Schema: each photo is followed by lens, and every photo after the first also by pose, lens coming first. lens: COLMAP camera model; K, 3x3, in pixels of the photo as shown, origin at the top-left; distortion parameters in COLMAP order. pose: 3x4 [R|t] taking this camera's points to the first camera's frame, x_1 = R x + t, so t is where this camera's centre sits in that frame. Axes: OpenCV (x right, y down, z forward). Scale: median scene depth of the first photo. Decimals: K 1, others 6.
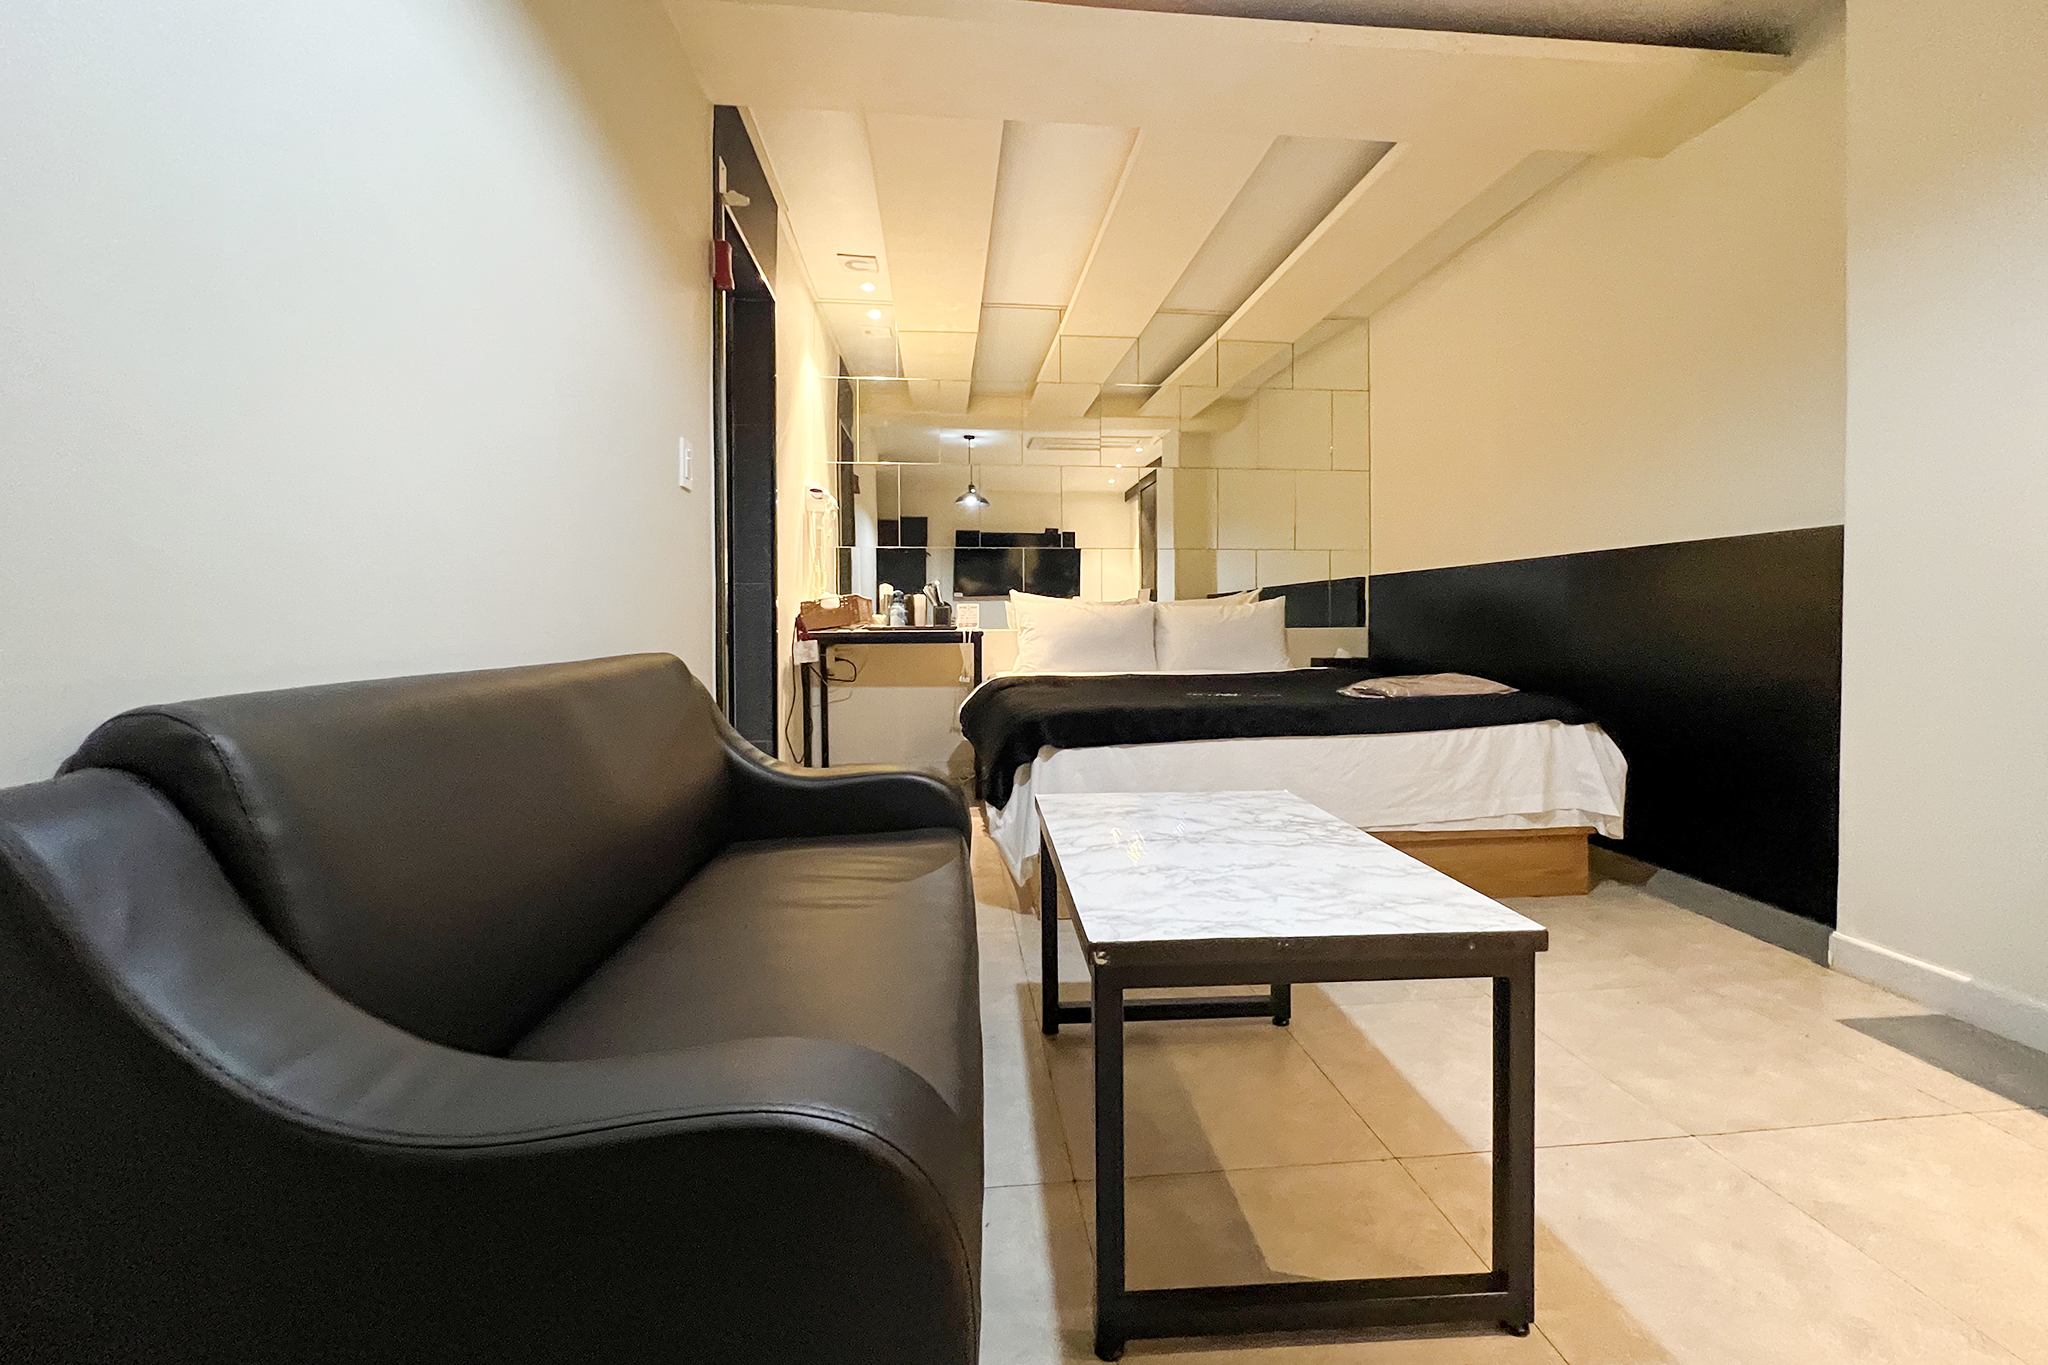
lens RADIAL K [[826.6, 0, 1004.8], [0, 826.6, 637.7], [0, 0, 1]] dist [-0.007475, -0.000051]
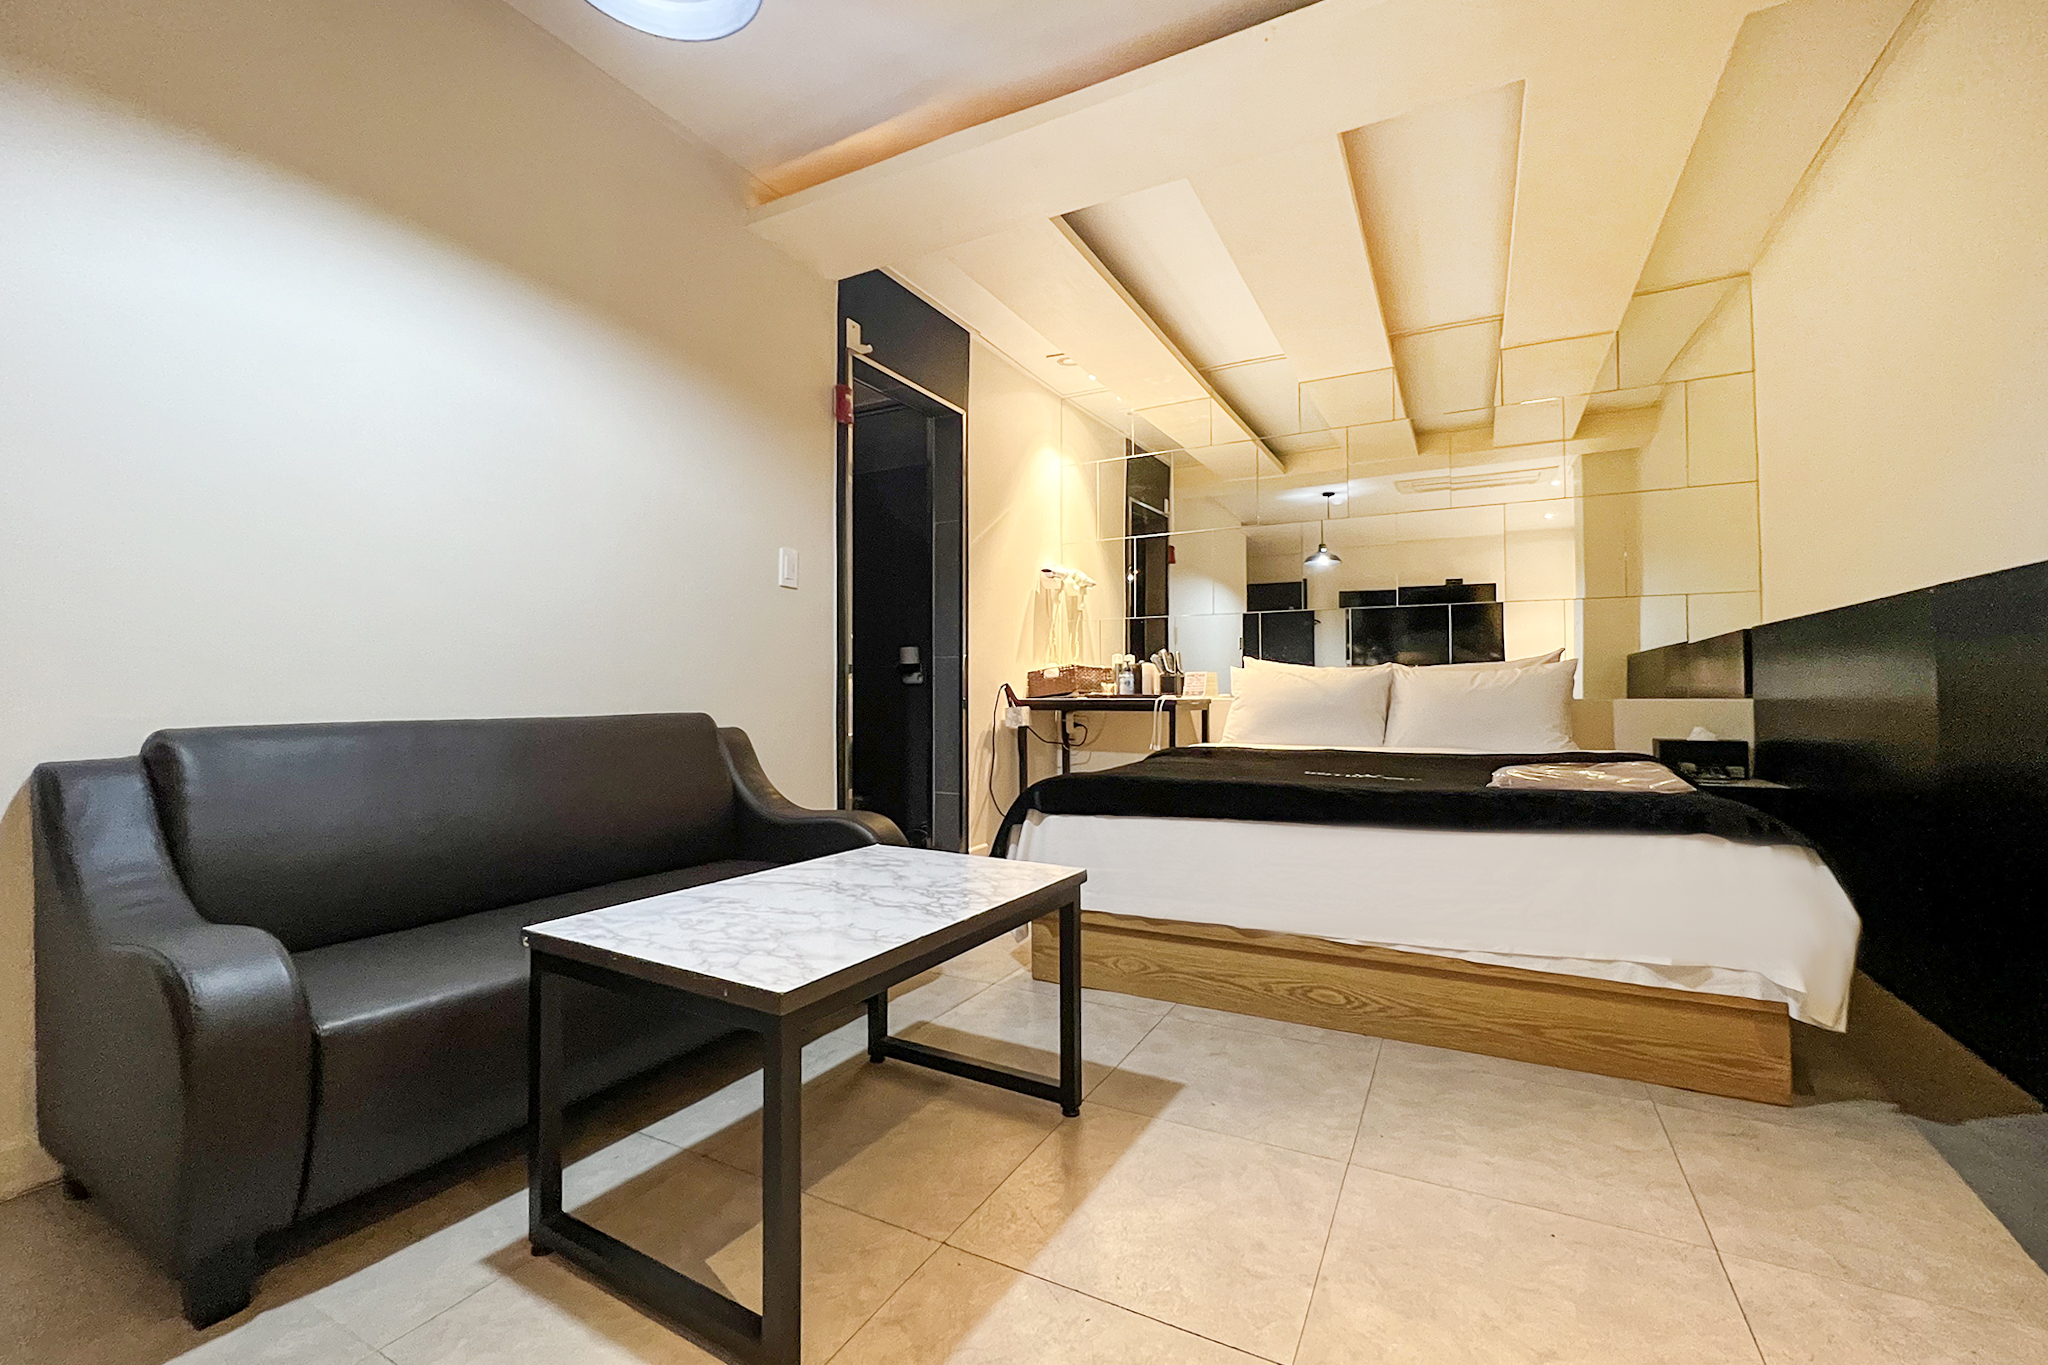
lens RADIAL K [[826.6, 0, 1022.5], [0, 826.6, 676.5], [0, 0, 1]] dist [-0.007475, -0.000051]
pose [[0.838886, -0.006745, -0.544265, 0.339150], [-0.011380, 0.999487, -0.029925, -0.003276], [0.544188, 0.031297, 0.838379, 0.065511]]
